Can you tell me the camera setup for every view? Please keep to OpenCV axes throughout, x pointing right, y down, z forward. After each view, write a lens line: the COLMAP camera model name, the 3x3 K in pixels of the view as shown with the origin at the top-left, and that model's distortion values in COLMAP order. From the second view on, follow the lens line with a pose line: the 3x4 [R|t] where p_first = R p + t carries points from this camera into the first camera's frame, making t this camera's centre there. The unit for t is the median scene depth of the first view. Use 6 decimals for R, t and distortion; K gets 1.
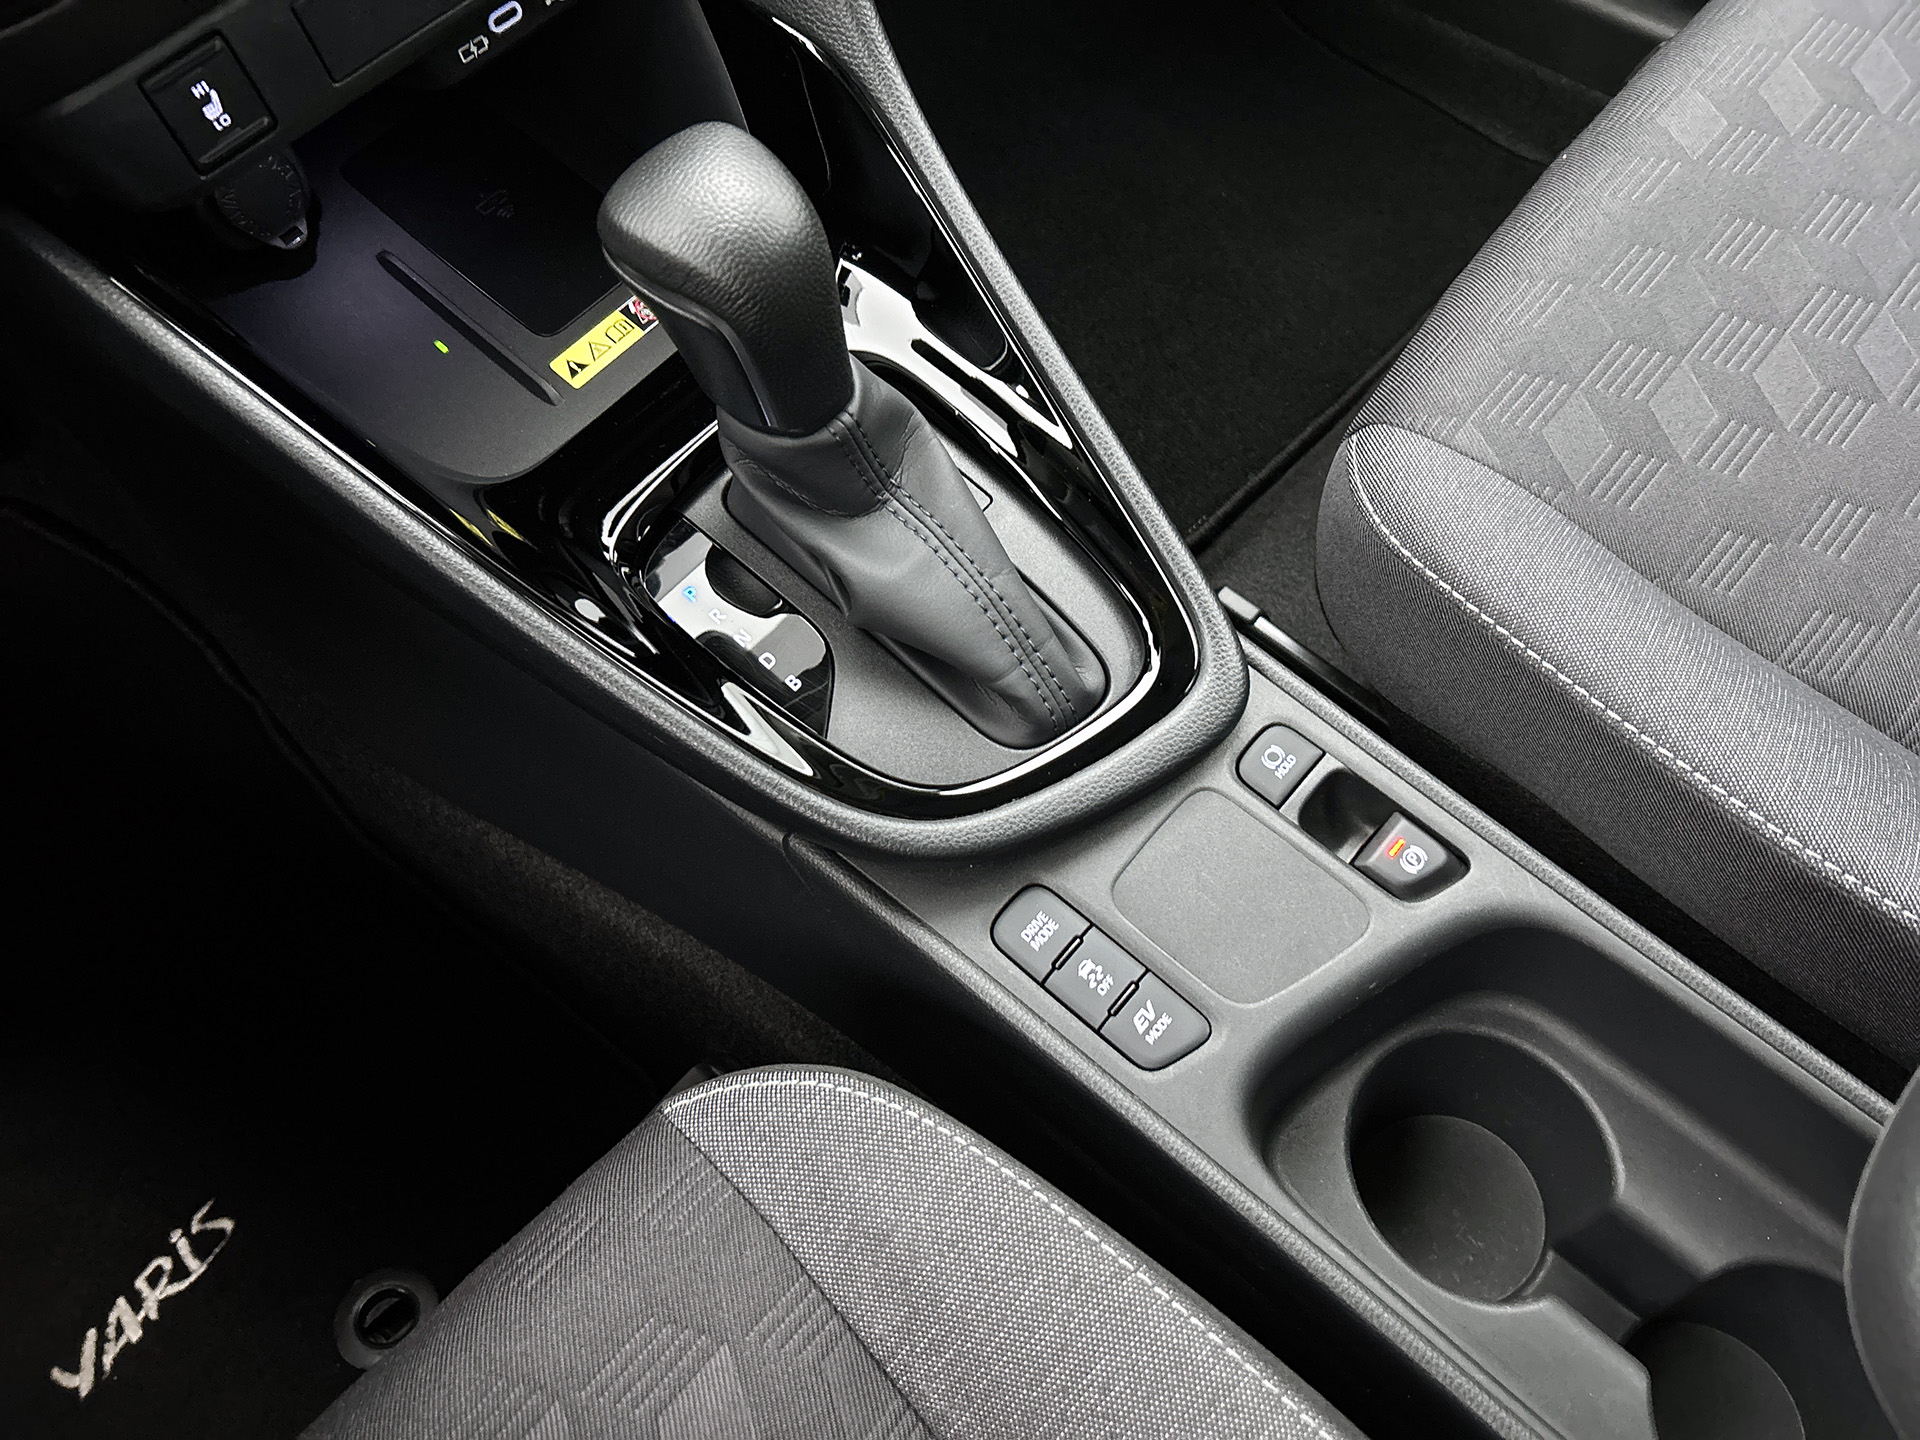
lens RADIAL K [[1546.7, 0, 912.5], [0, 1546.7, 669.2], [0, 0, 1]] dist [0.010876, -0.001702]
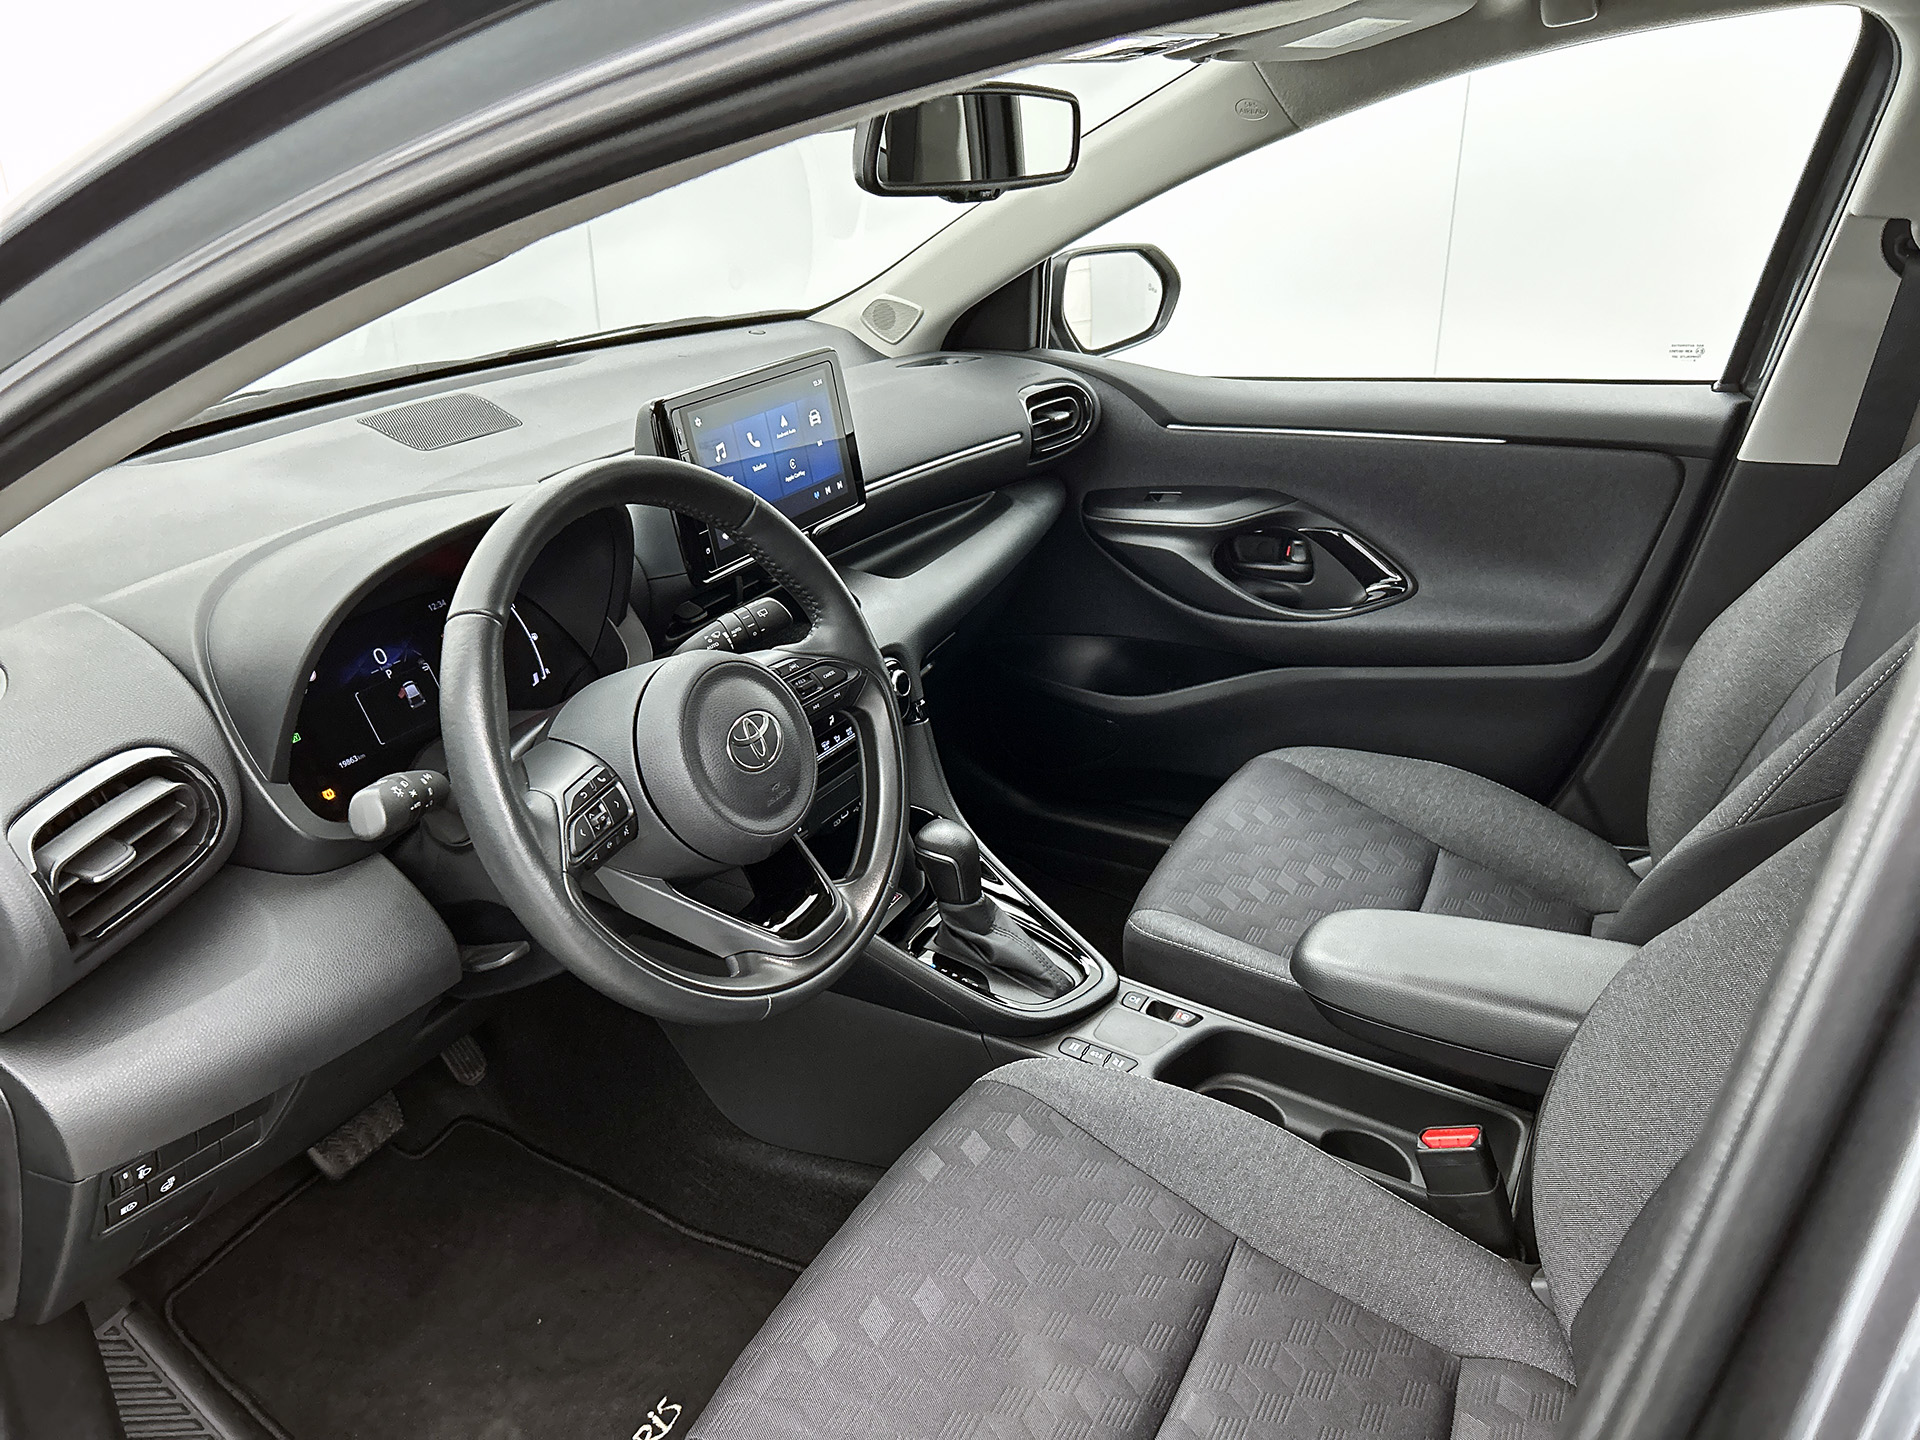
lens RADIAL K [[1454.8, 0, 960.0], [0, 1454.8, 720.0], [0, 0, 1]] dist [0.007596, -0.024682]
pose [[0.971708, -0.047258, 0.231409, -0.718555], [0.182553, 0.771948, -0.608910, 1.294967], [-0.149860, 0.633927, 0.758735, -1.426218]]
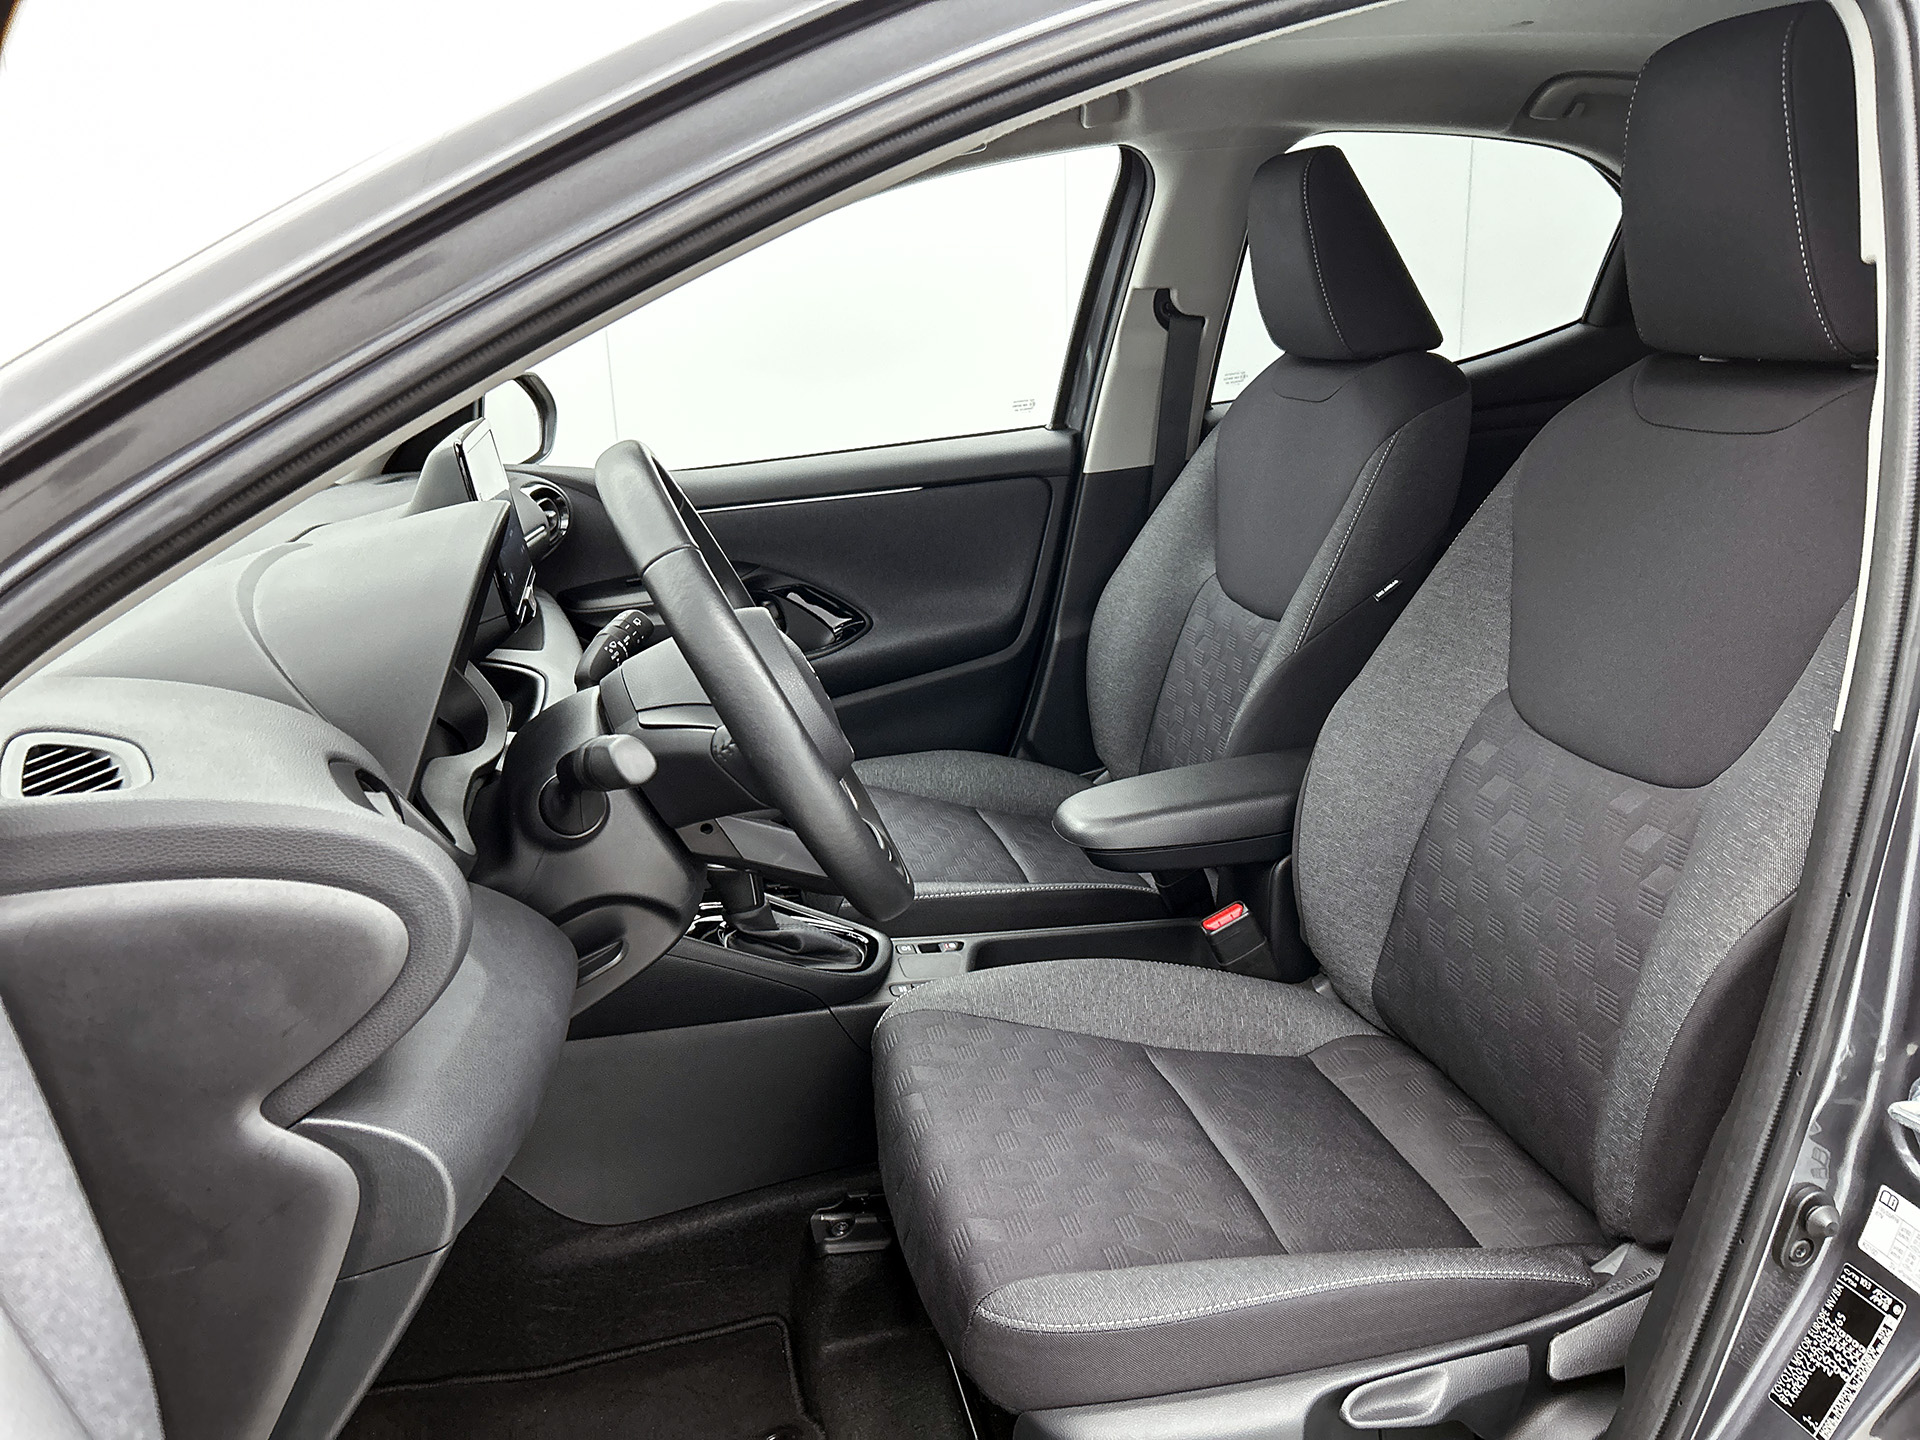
lens RADIAL K [[1430.2, 0, 960.0], [0, 1430.2, 720.0], [0, 0, 1]] dist [0.012036, -0.003326]
pose [[0.586089, -0.183036, 0.789302, -2.076875], [0.717774, 0.569226, -0.400976, 1.115246], [-0.375898, 0.801548, 0.464996, -0.896937]]
